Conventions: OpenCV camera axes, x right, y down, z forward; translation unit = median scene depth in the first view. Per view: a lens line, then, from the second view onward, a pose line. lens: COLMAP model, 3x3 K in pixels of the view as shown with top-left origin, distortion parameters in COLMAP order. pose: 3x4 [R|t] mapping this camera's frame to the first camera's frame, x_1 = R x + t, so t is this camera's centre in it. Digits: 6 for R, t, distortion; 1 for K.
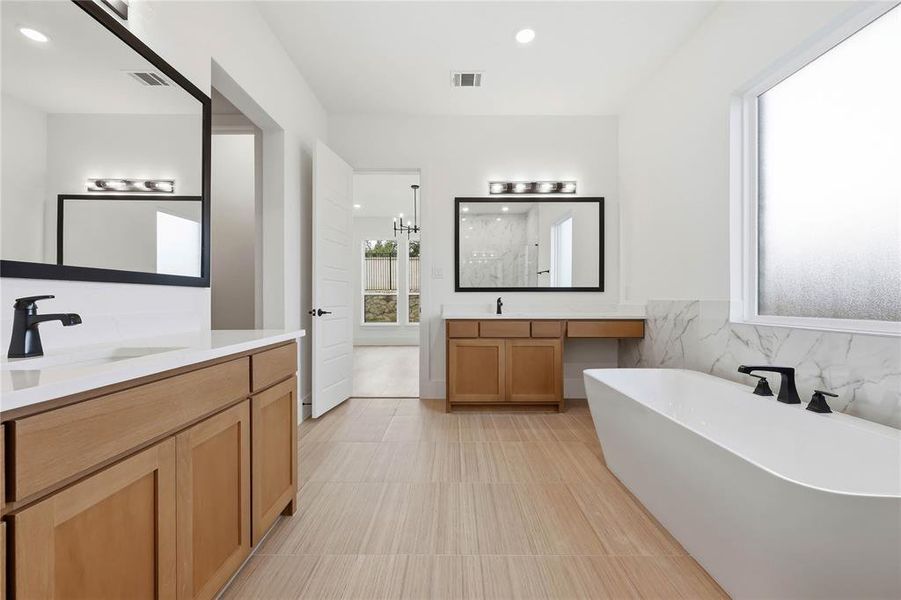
lens RADIAL K [[361.7, 0, 450.4], [0, 361.7, 298.3], [0, 0, 1]] dist [-0.000106, -0.000007]
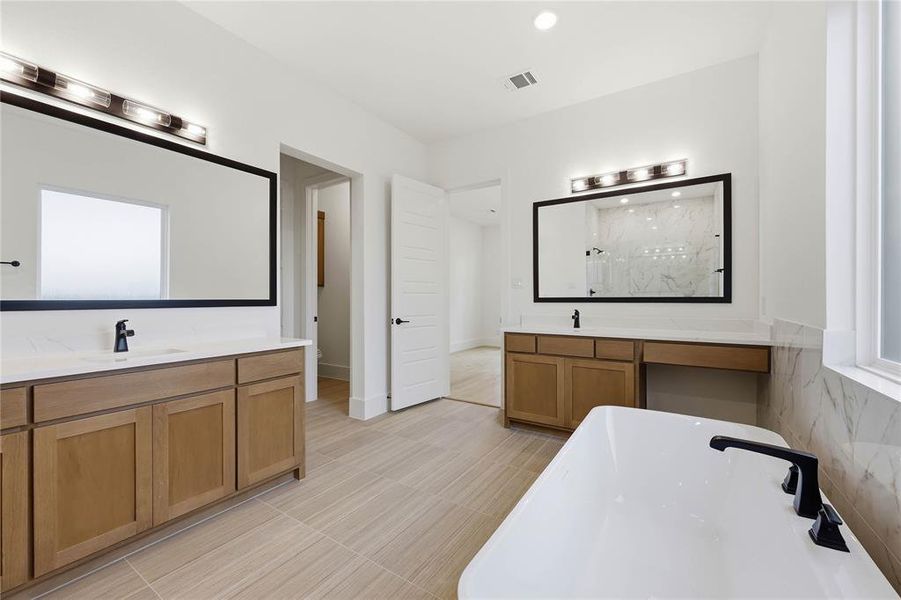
lens RADIAL K [[361.7, 0, 450.4], [0, 361.7, 298.3], [0, 0, 1]] dist [-0.000106, -0.000007]
pose [[0.842461, -0.001236, -0.538756, 0.395384], [0.002695, 0.999995, 0.001920, -0.035791], [0.538750, -0.003069, 0.842460, 0.097108]]
